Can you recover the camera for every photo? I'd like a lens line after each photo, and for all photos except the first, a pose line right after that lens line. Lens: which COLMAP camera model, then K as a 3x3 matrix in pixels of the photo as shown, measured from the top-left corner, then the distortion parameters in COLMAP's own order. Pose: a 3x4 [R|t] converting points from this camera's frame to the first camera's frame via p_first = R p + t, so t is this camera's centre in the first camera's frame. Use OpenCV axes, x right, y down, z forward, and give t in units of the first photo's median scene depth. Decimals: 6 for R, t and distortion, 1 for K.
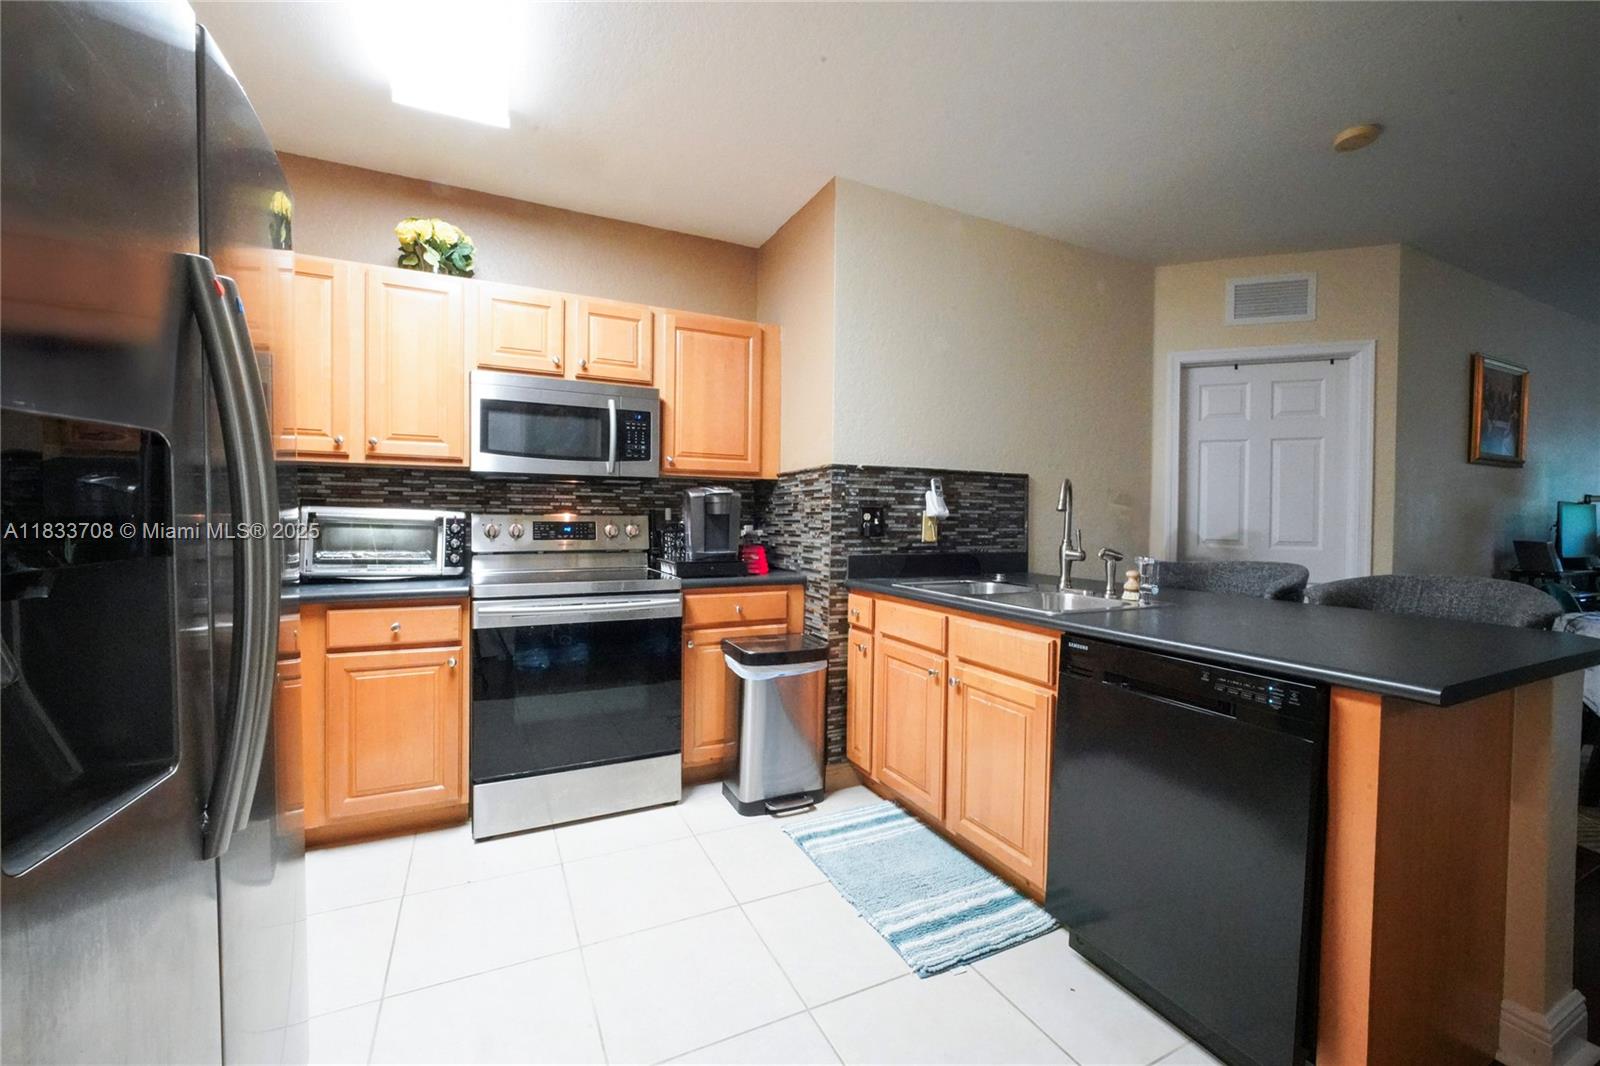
lens RADIAL K [[636.4, 0, 809.5], [0, 636.4, 533.1], [0, 0, 1]] dist [-0.031288, 0.003002]
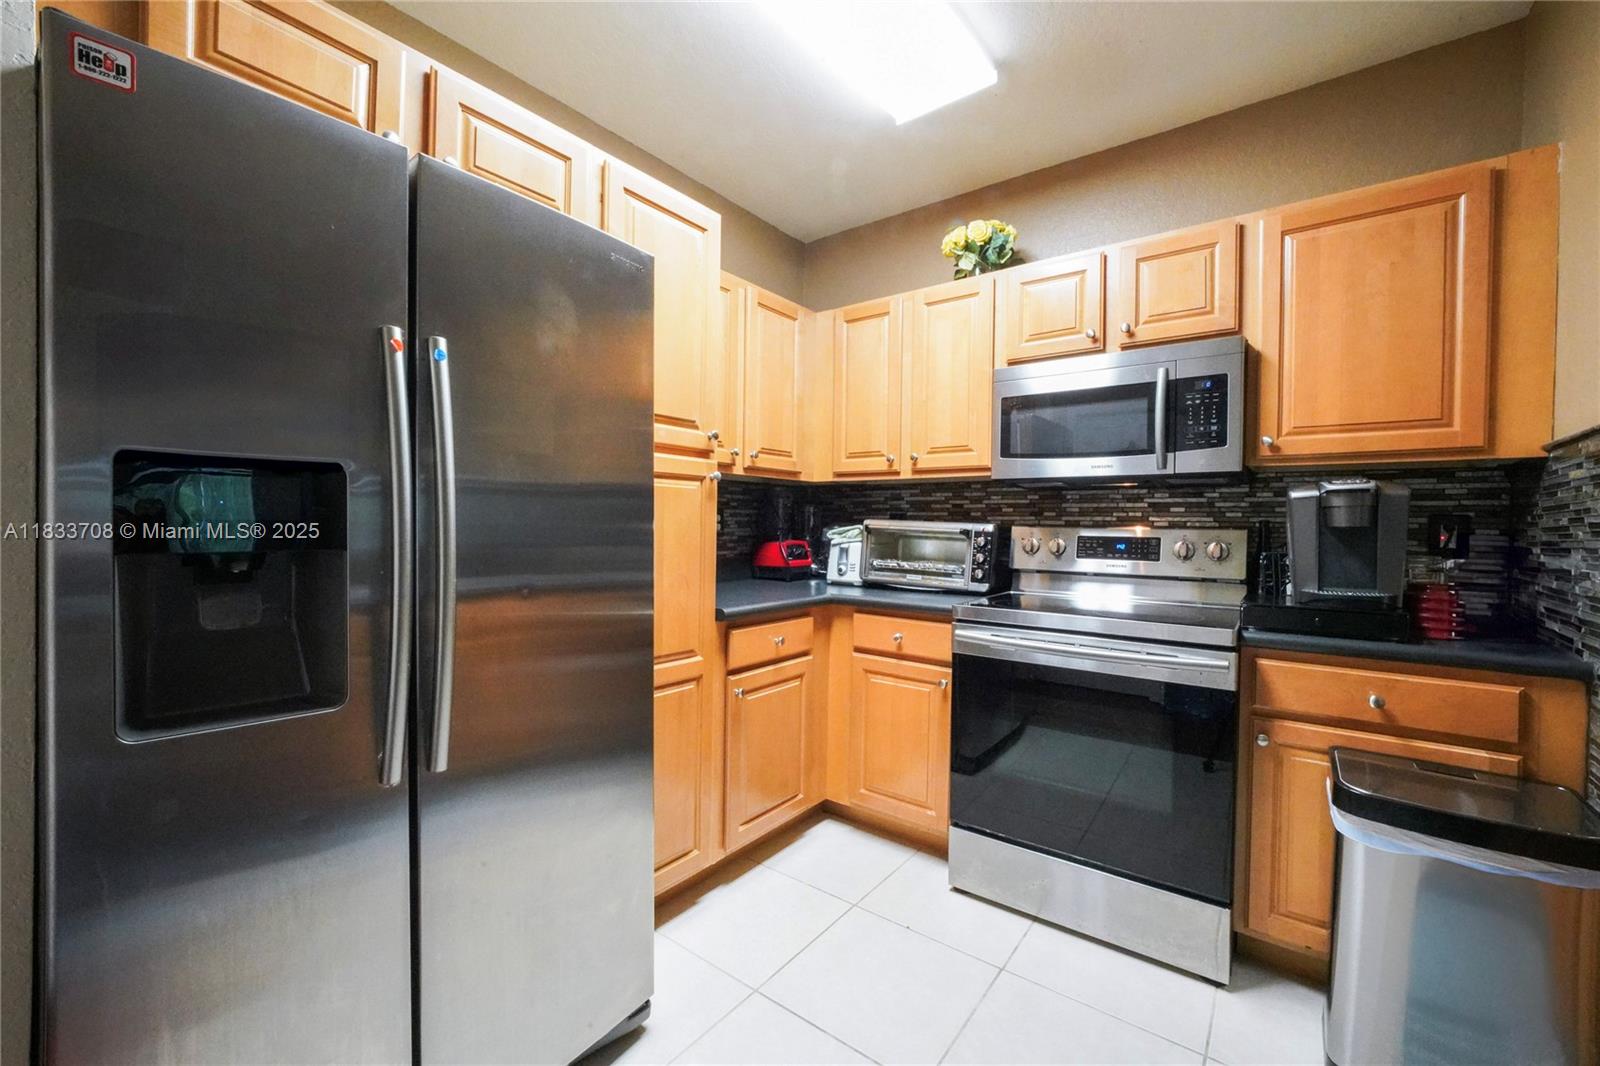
lens RADIAL K [[636.4, 0, 787.8], [0, 636.4, 532.6], [0, 0, 1]] dist [-0.031288, 0.003002]
pose [[0.422126, 0.007459, -0.906507, 0.150598], [-0.030281, 0.999524, -0.005876, -0.006356], [0.906031, 0.029930, 0.422151, 0.310501]]
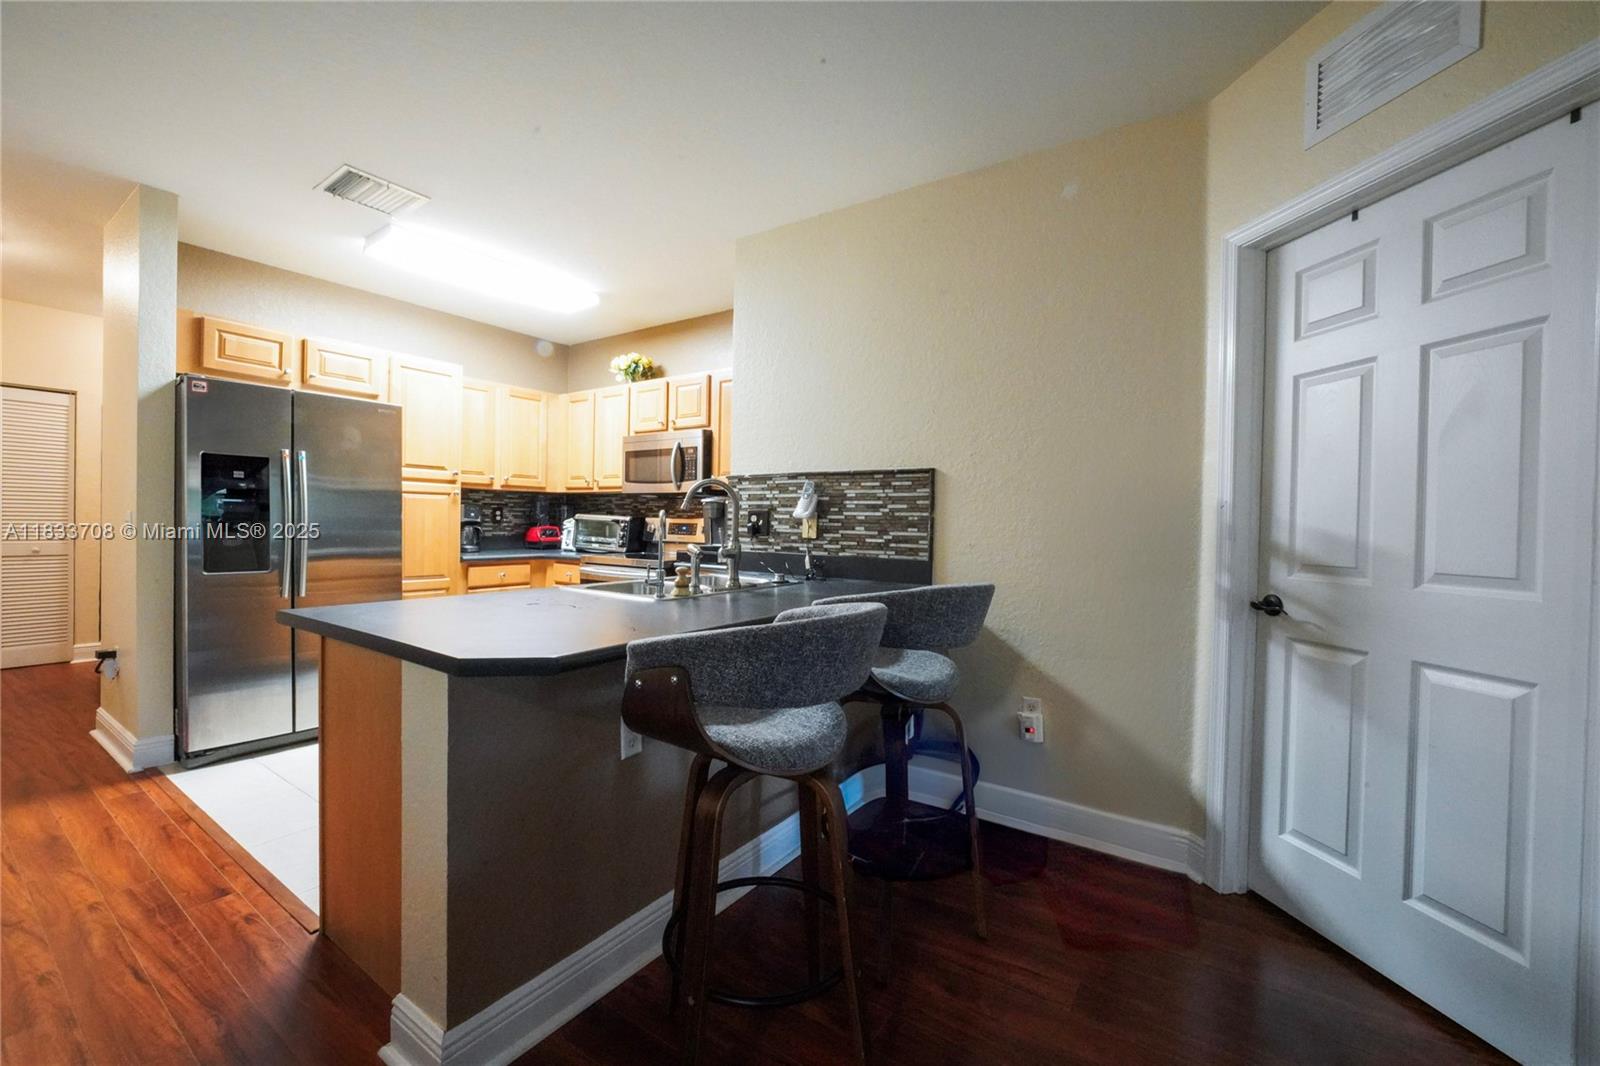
lens RADIAL K [[636.4, 0, 804.1], [0, 636.4, 529.7], [0, 0, 1]] dist [-0.031288, 0.003002]
pose [[0.501133, 0.008995, -0.865323, 1.118825], [-0.033885, 0.999383, -0.009236, 0.002062], [0.864707, 0.033950, 0.501129, 0.493627]]
